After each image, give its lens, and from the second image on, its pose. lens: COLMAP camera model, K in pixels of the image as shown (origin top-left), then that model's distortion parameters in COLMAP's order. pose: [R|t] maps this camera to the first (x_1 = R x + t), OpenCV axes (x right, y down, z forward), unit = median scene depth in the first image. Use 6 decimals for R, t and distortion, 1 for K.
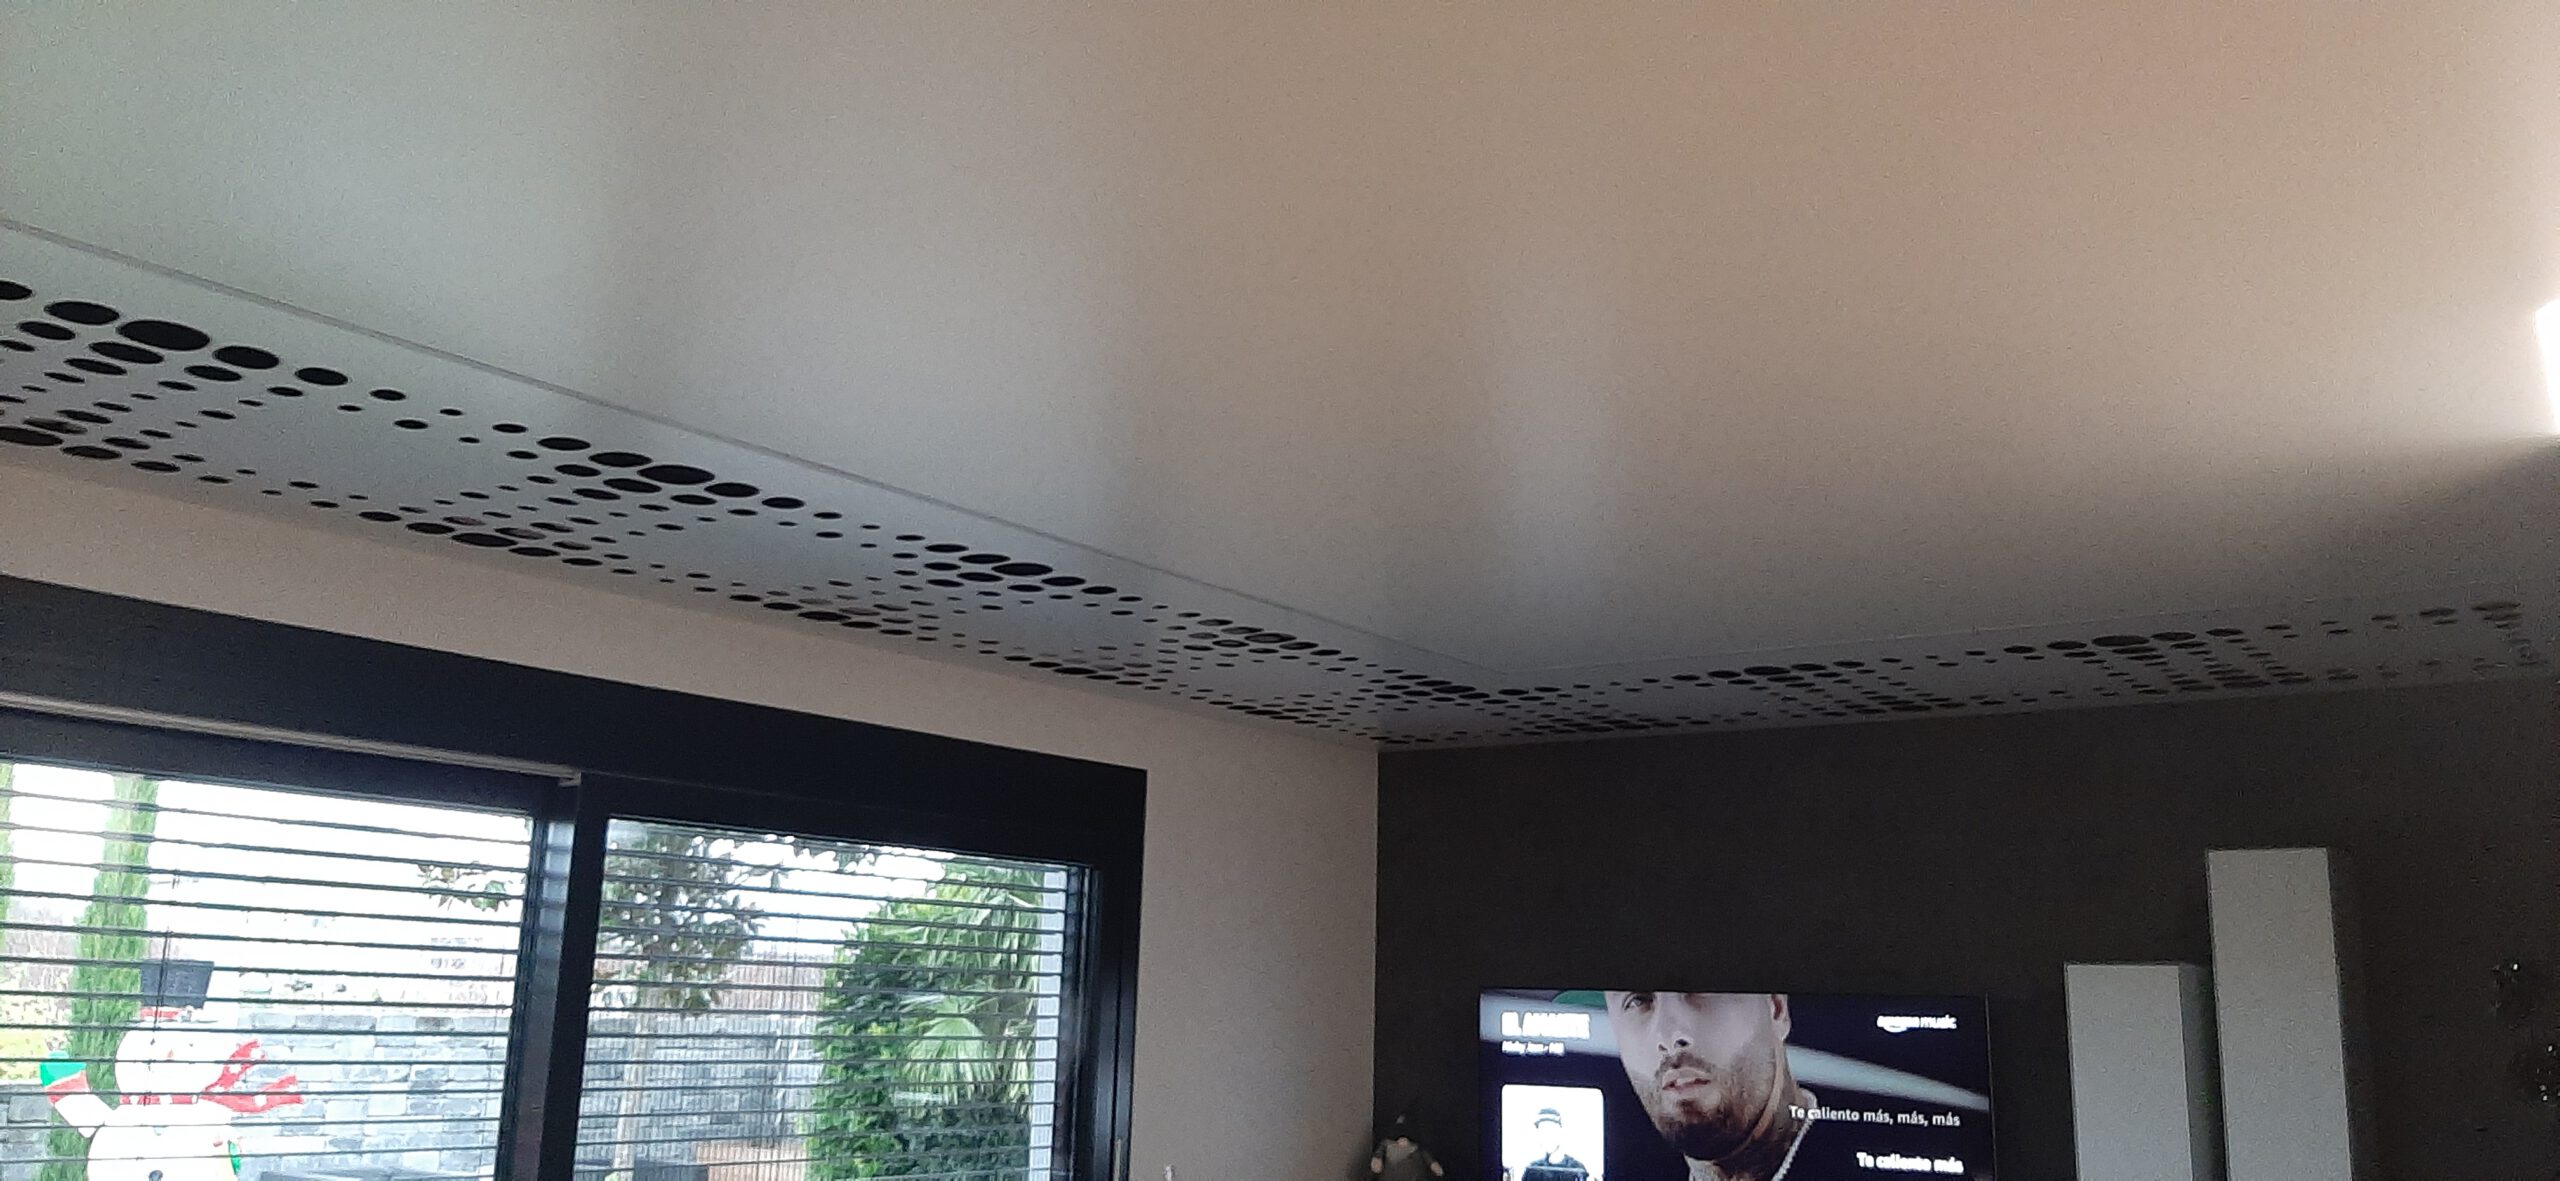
lens RADIAL K [[1999.9, 0, 1274.8], [0, 1999.9, 565.6], [0, 0, 1]] dist [0.083058, -0.174024]
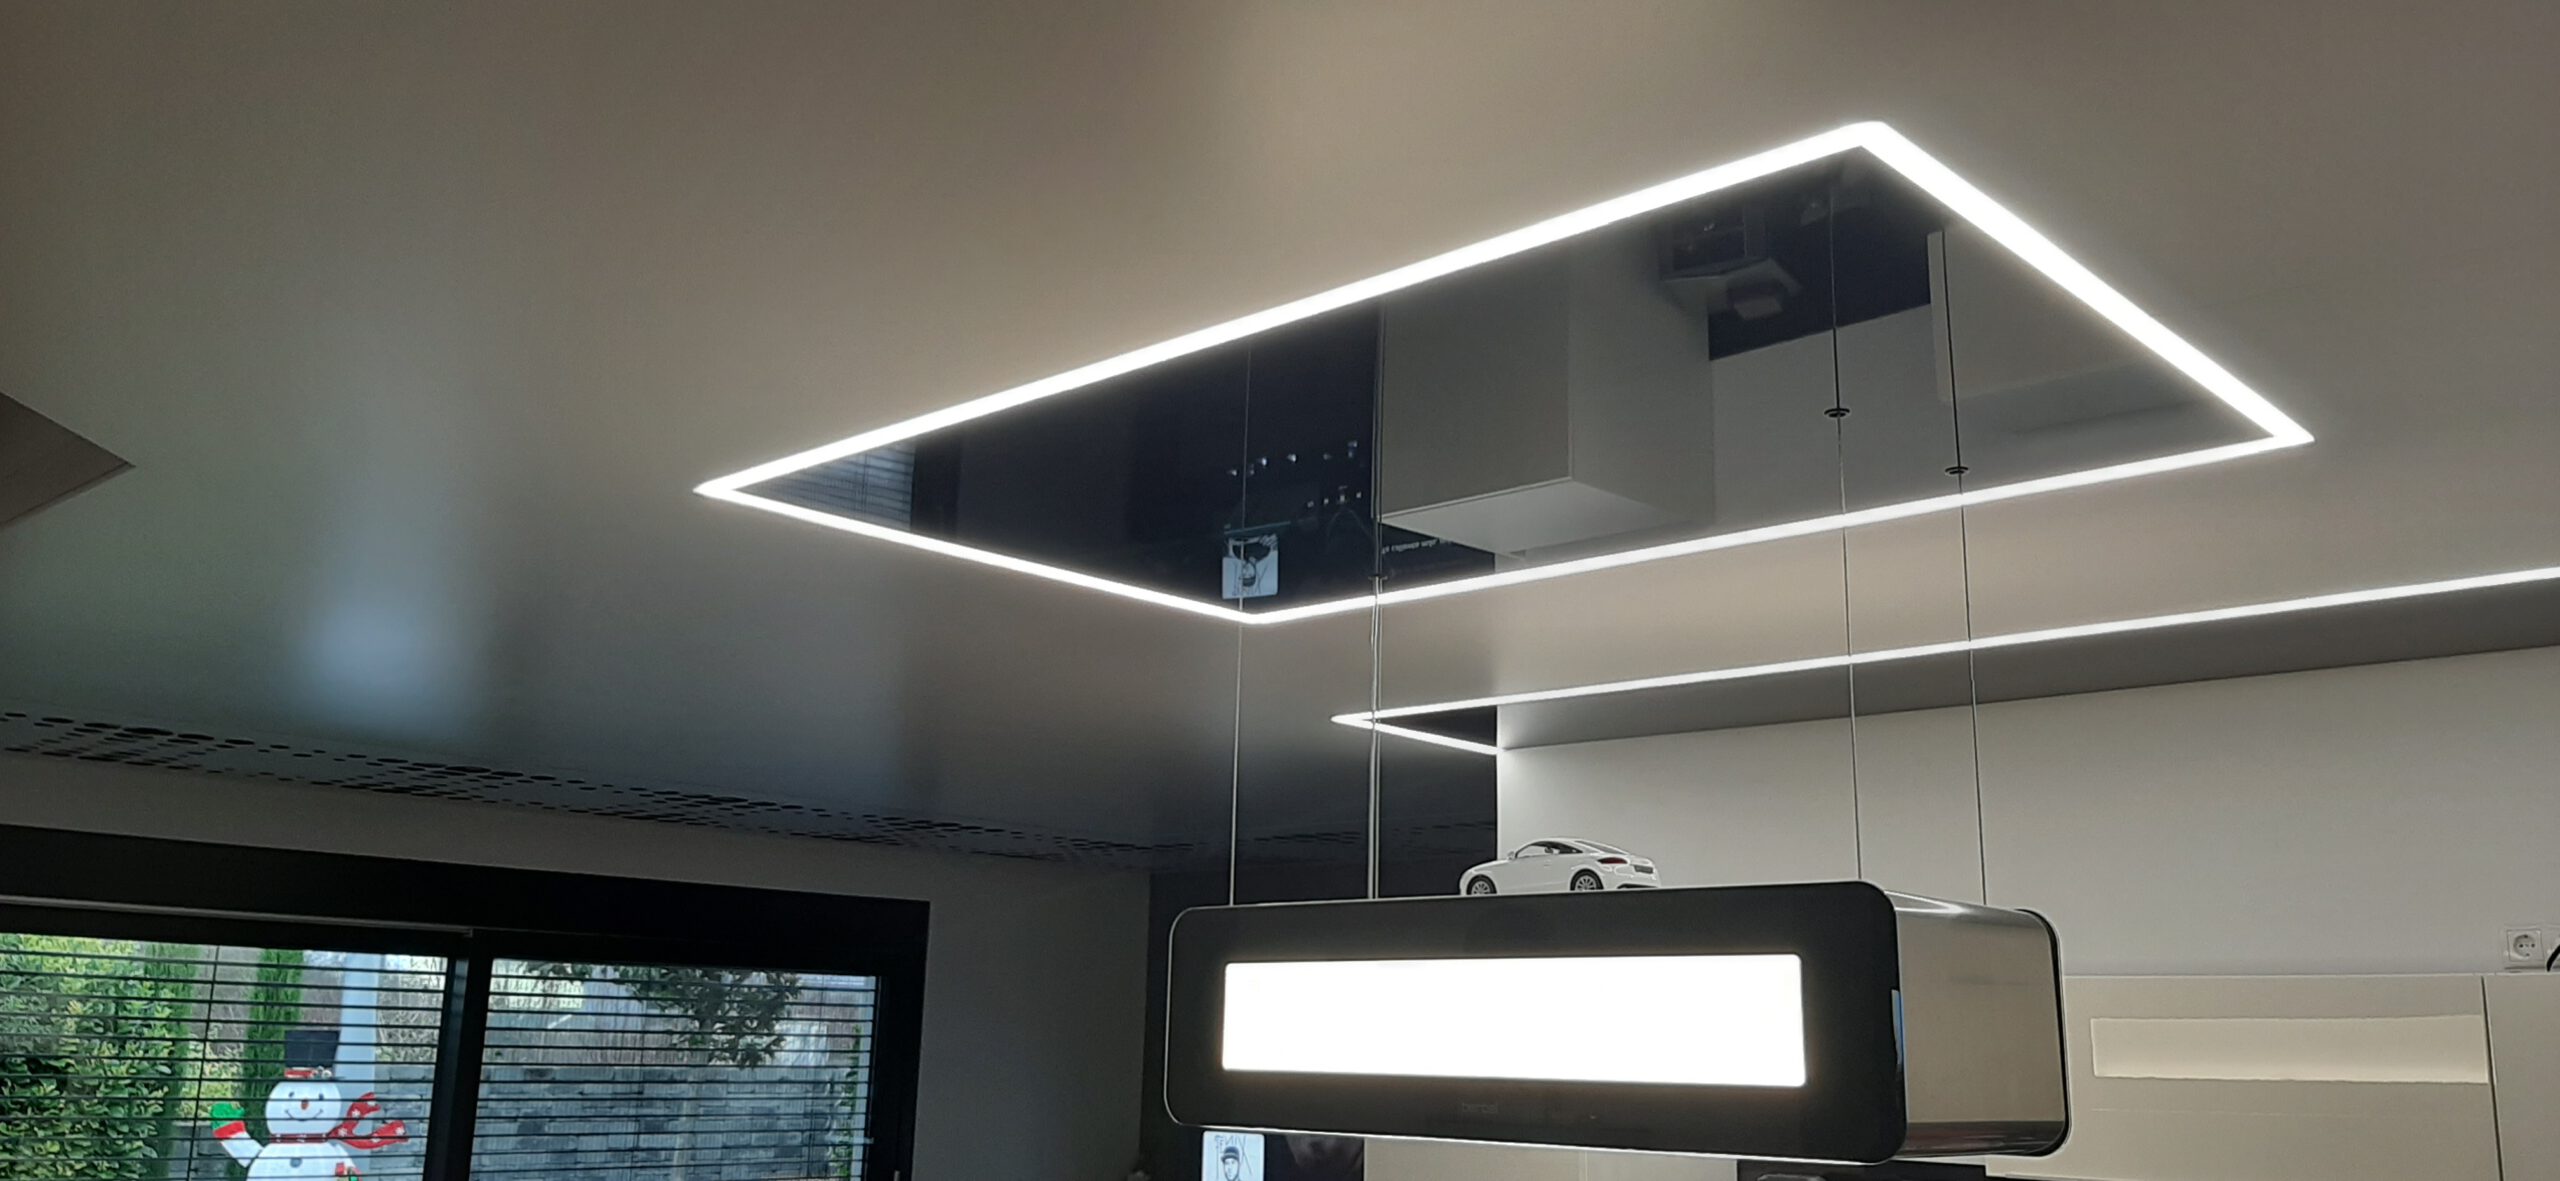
lens RADIAL K [[1999.9, 0, 1274.8], [0, 1999.9, 565.6], [0, 0, 1]] dist [0.083058, -0.174024]
pose [[0.994440, -0.025086, -0.102275, 0.360610], [0.023465, 0.999580, -0.017024, -0.112197], [0.102659, 0.014530, 0.994611, -0.398626]]
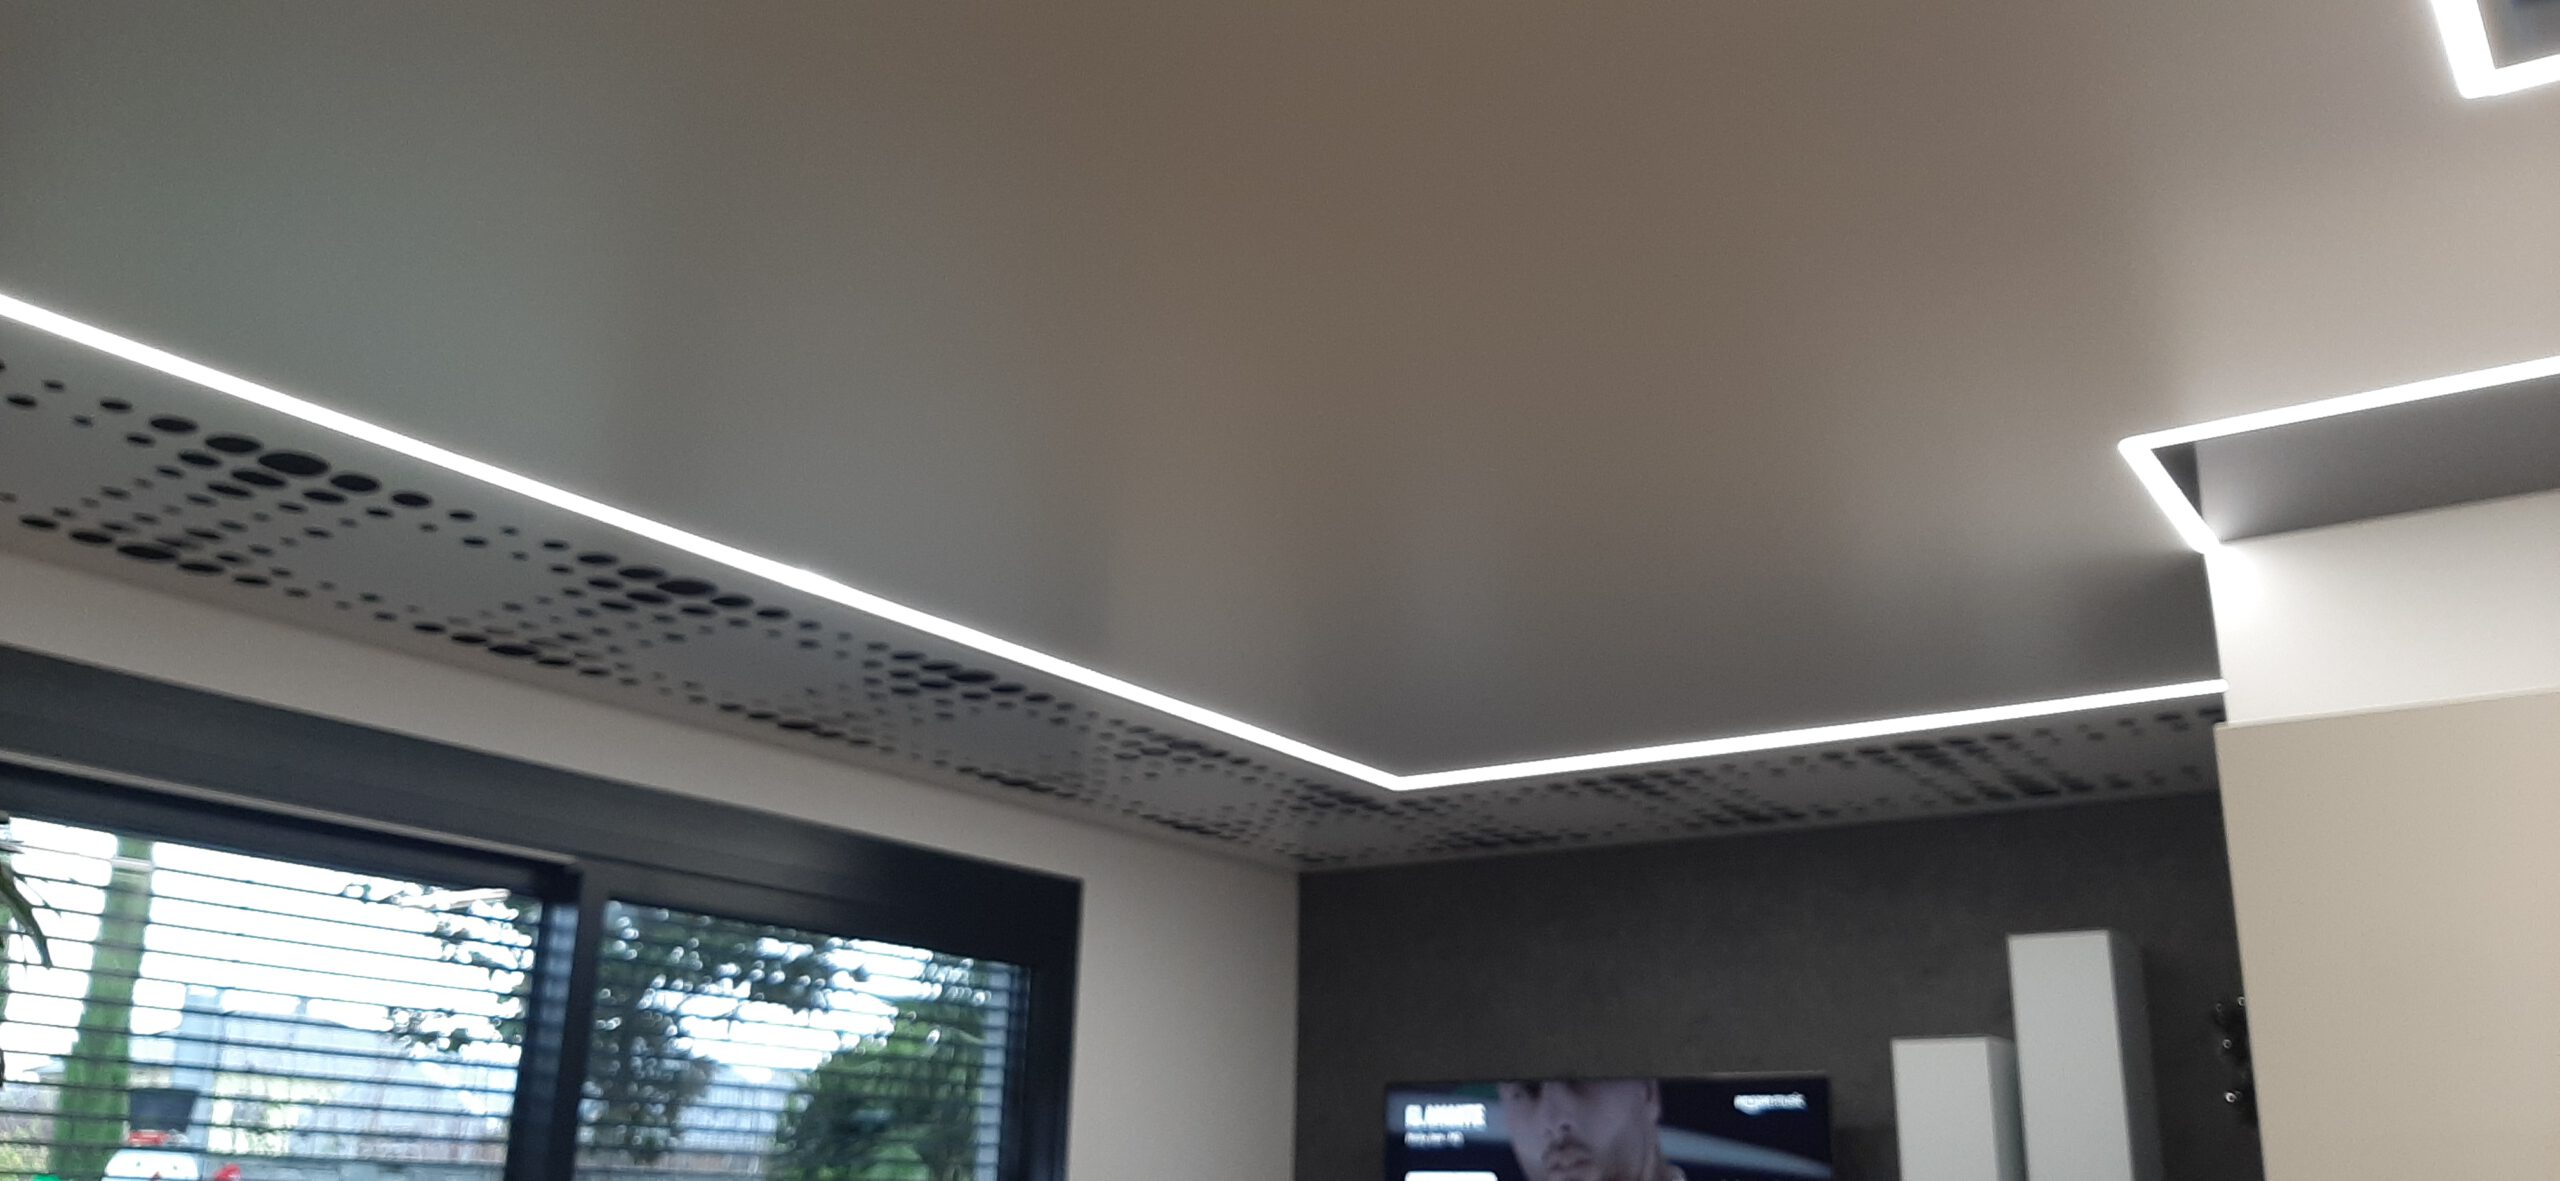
lens RADIAL K [[1999.9, 0, 1274.8], [0, 1999.9, 565.6], [0, 0, 1]] dist [0.083058, -0.174024]
pose [[0.999769, 0.002343, 0.021350, 0.020133], [-0.000428, 0.996010, -0.089239, 0.031560], [-0.021474, 0.089210, 0.995781, -0.137768]]
